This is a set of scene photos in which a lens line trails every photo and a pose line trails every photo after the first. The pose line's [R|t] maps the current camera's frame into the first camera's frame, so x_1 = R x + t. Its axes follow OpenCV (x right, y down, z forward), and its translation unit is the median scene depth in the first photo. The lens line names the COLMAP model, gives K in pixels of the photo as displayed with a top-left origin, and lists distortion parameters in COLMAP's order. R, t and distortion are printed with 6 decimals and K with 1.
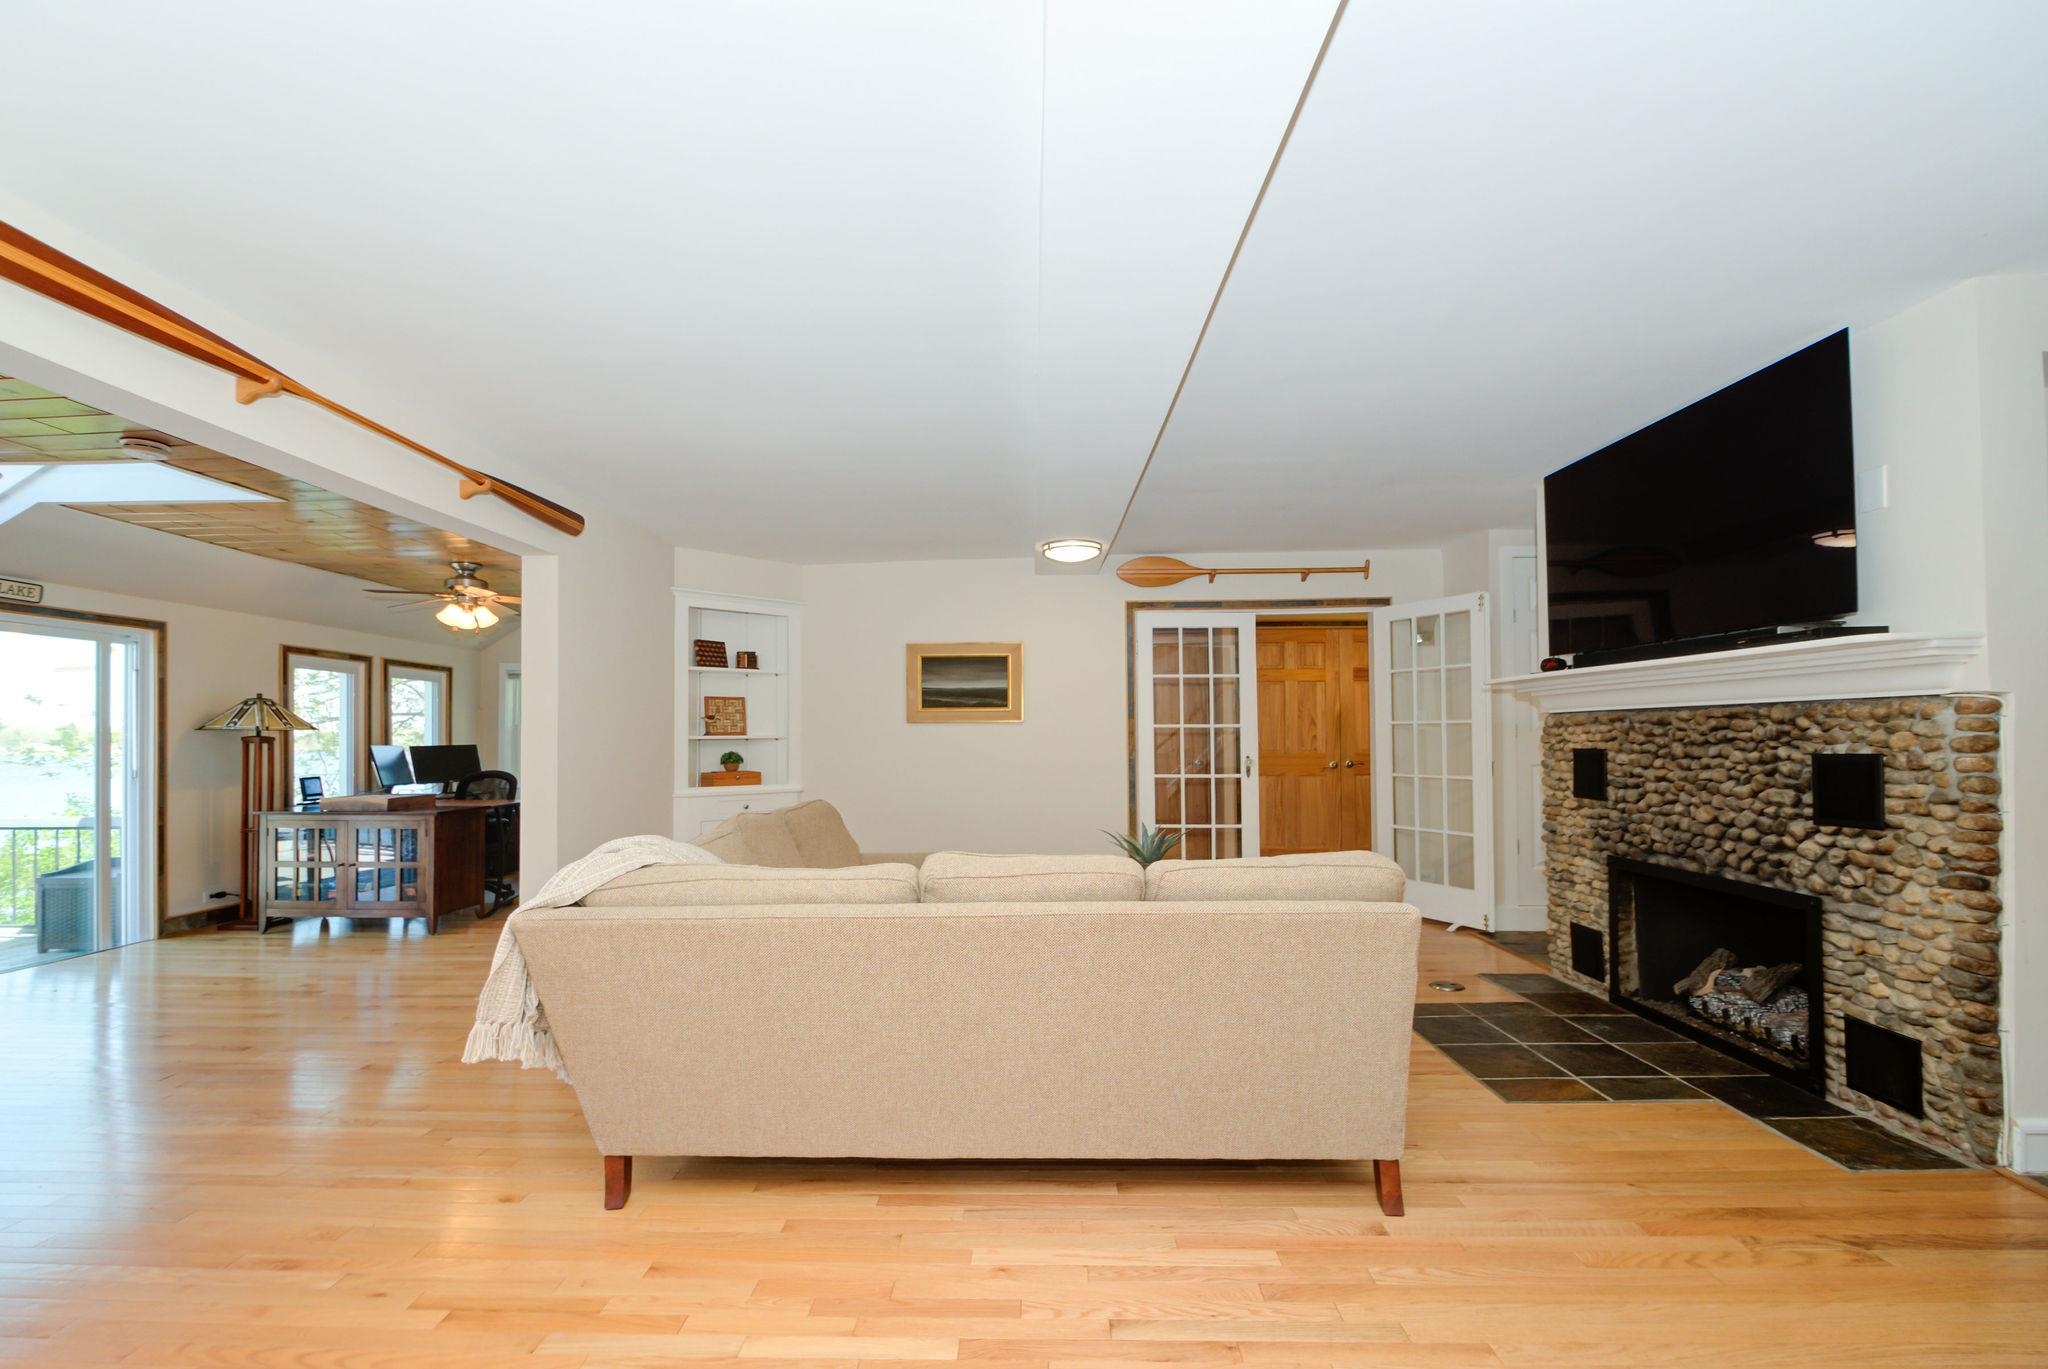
lens RADIAL K [[990.4, 0, 1020.3], [0, 990.4, 717.7], [0, 0, 1]] dist [0.000736, -0.000290]
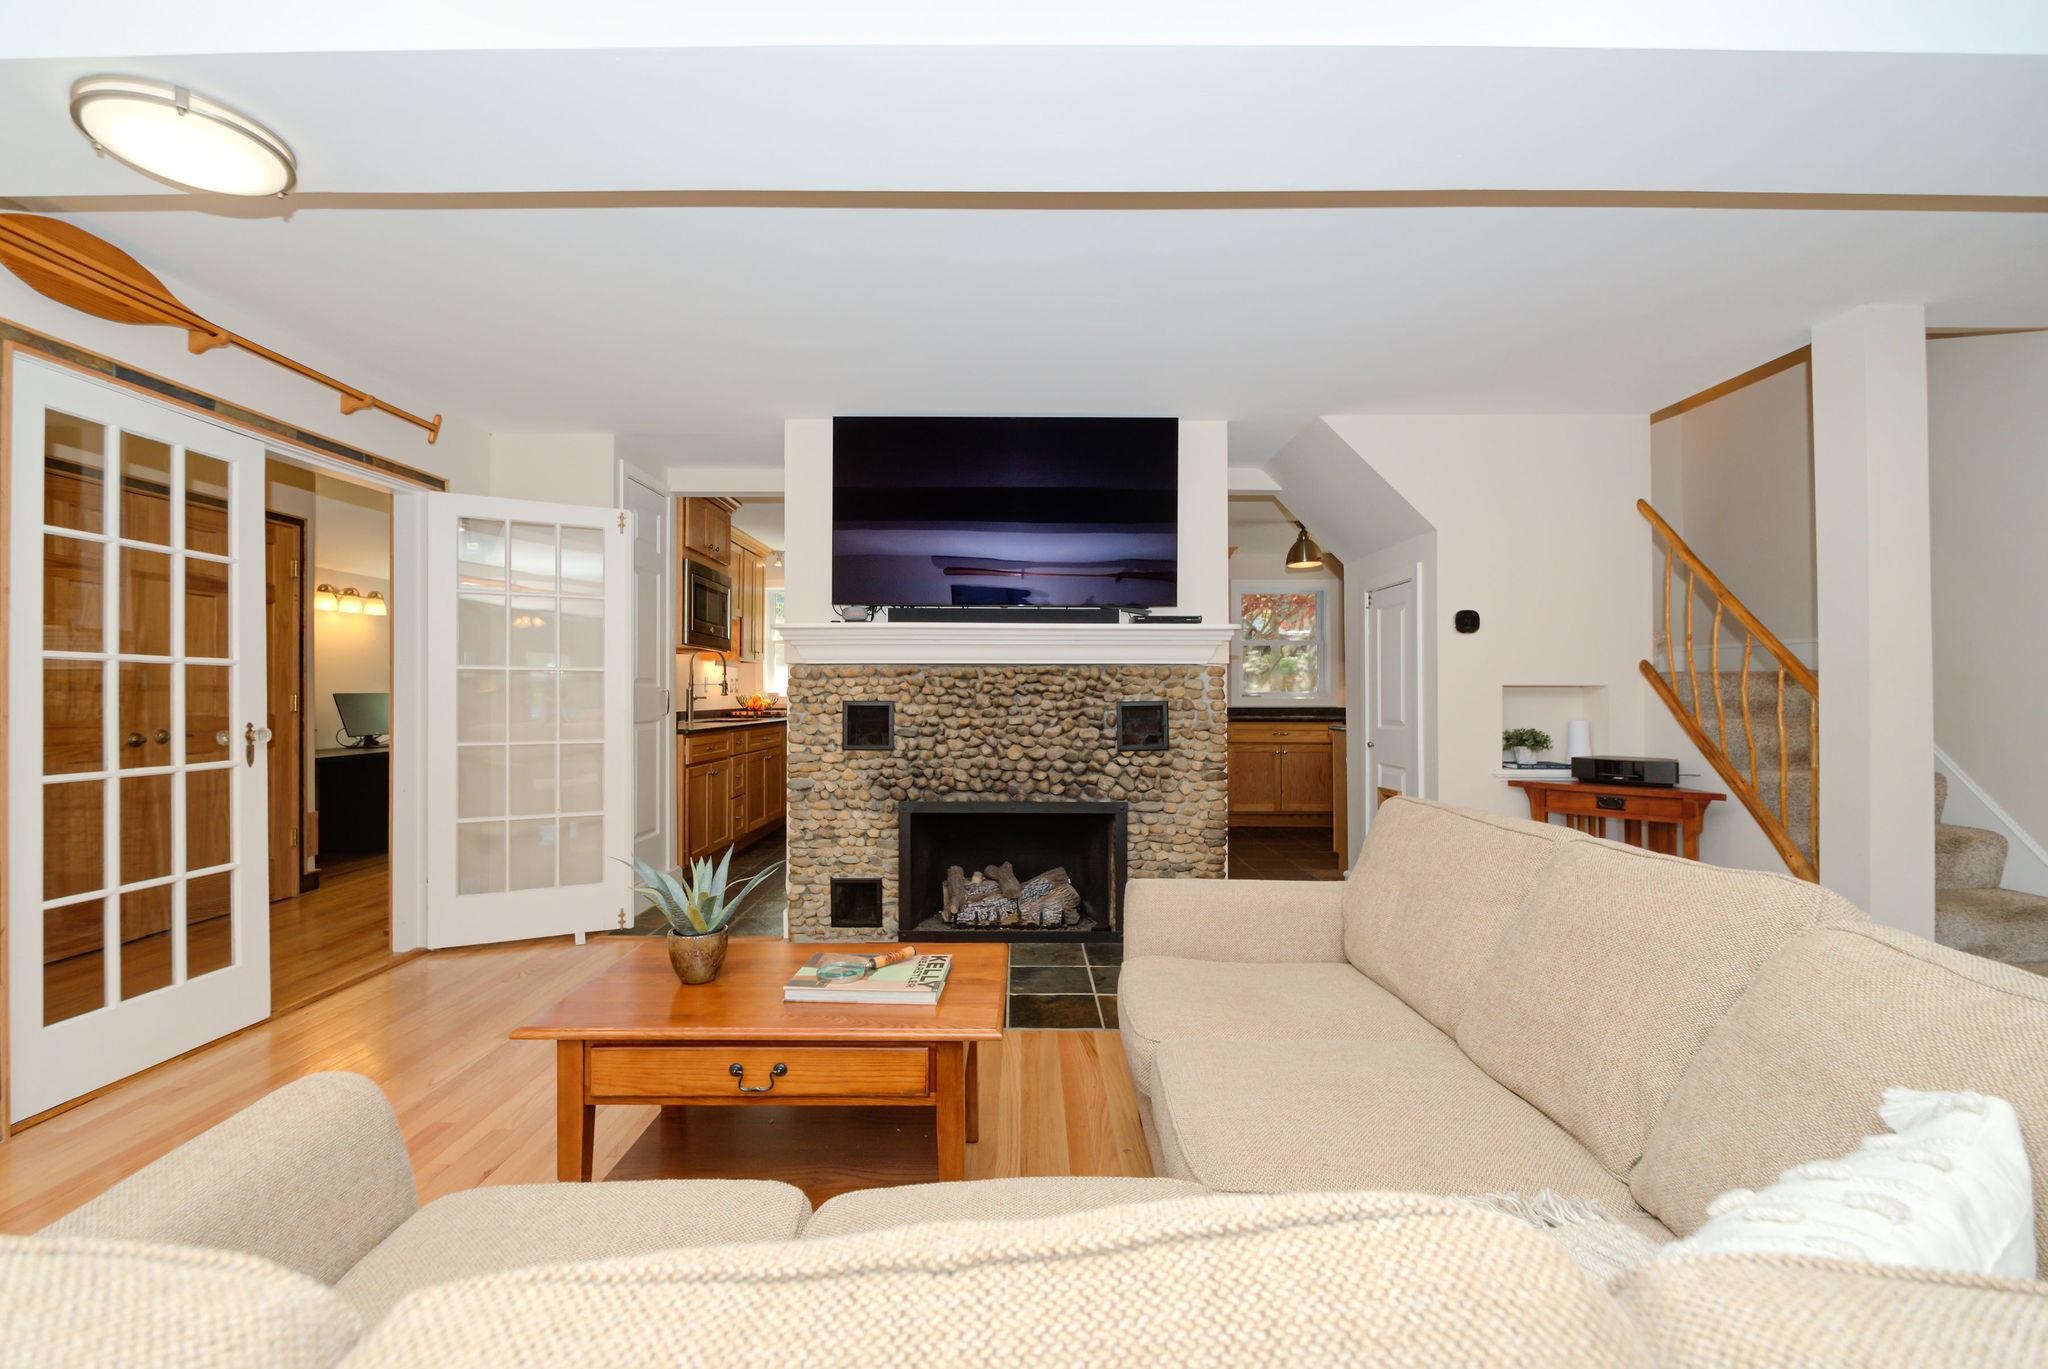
lens RADIAL K [[883.2, 0, 1063.9], [0, 883.2, 688.0], [0, 0, 1]] dist [0.001431, -0.000188]
pose [[-0.051733, 0.008357, 0.998626, -0.395448], [-0.020226, 0.999751, -0.009414, 0.026814], [-0.998456, -0.020685, -0.051551, 0.995337]]
